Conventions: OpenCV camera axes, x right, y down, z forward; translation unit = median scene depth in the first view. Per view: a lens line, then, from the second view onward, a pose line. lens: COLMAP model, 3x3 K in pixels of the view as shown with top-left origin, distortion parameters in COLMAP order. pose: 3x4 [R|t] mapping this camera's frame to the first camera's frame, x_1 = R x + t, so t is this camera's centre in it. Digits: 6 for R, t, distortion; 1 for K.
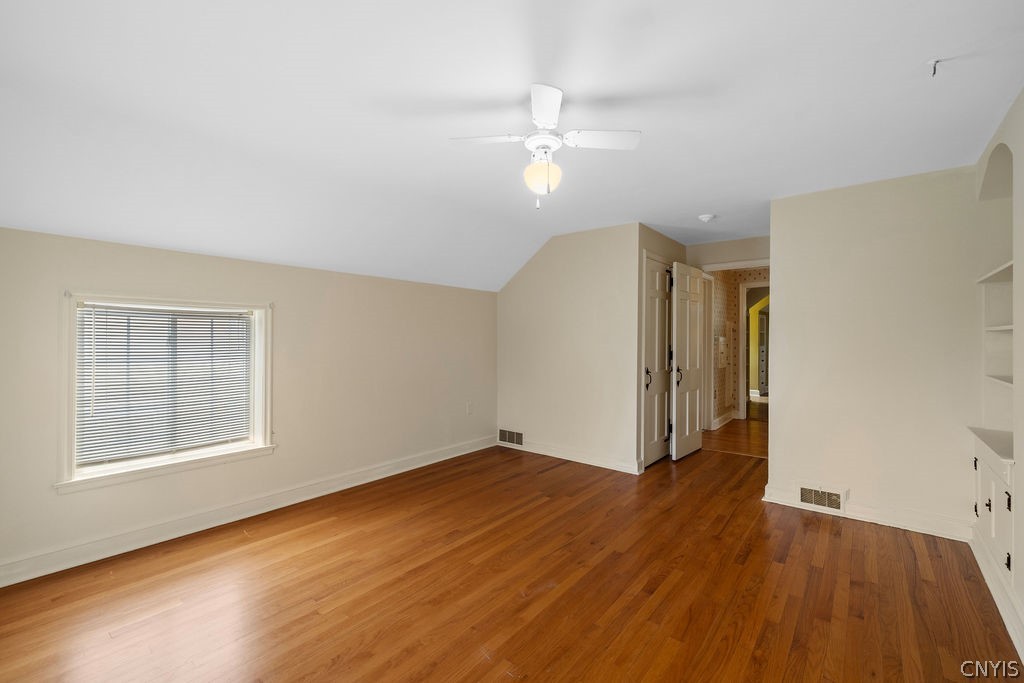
lens RADIAL K [[436.5, 0, 508.8], [0, 436.5, 339.6], [0, 0, 1]] dist [0.001406, -0.000299]
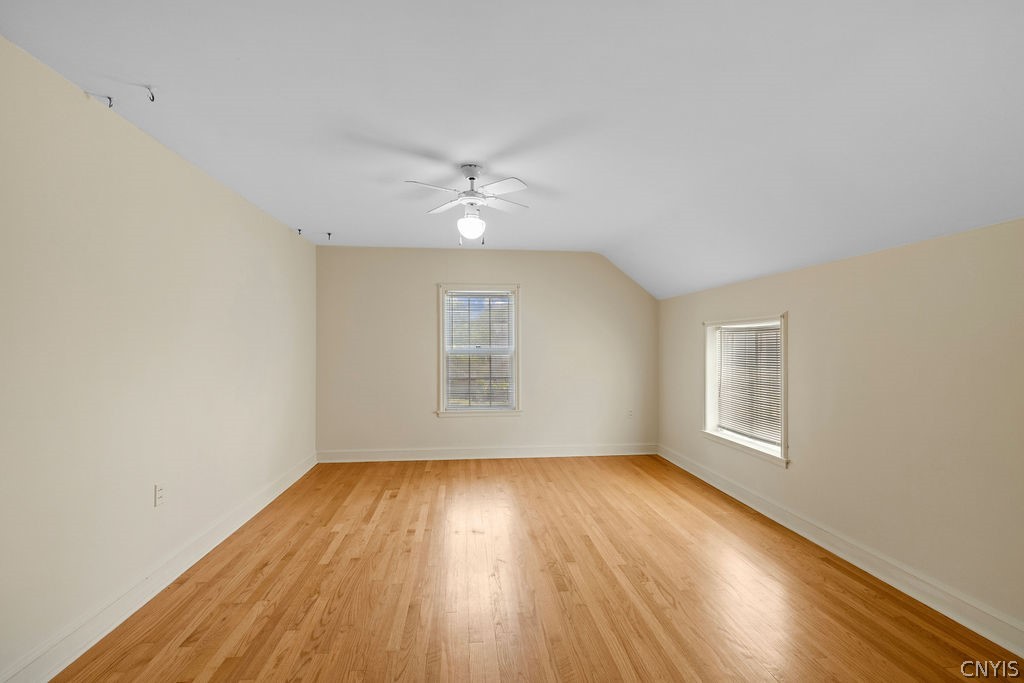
lens RADIAL K [[436.5, 0, 509.1], [0, 436.5, 343.2], [0, 0, 1]] dist [0.001406, -0.000299]
pose [[-0.701850, -0.009370, -0.712263, 0.690004], [-0.008167, 0.999954, -0.005108, -0.008693], [0.712278, 0.002232, -0.701894, 1.453310]]
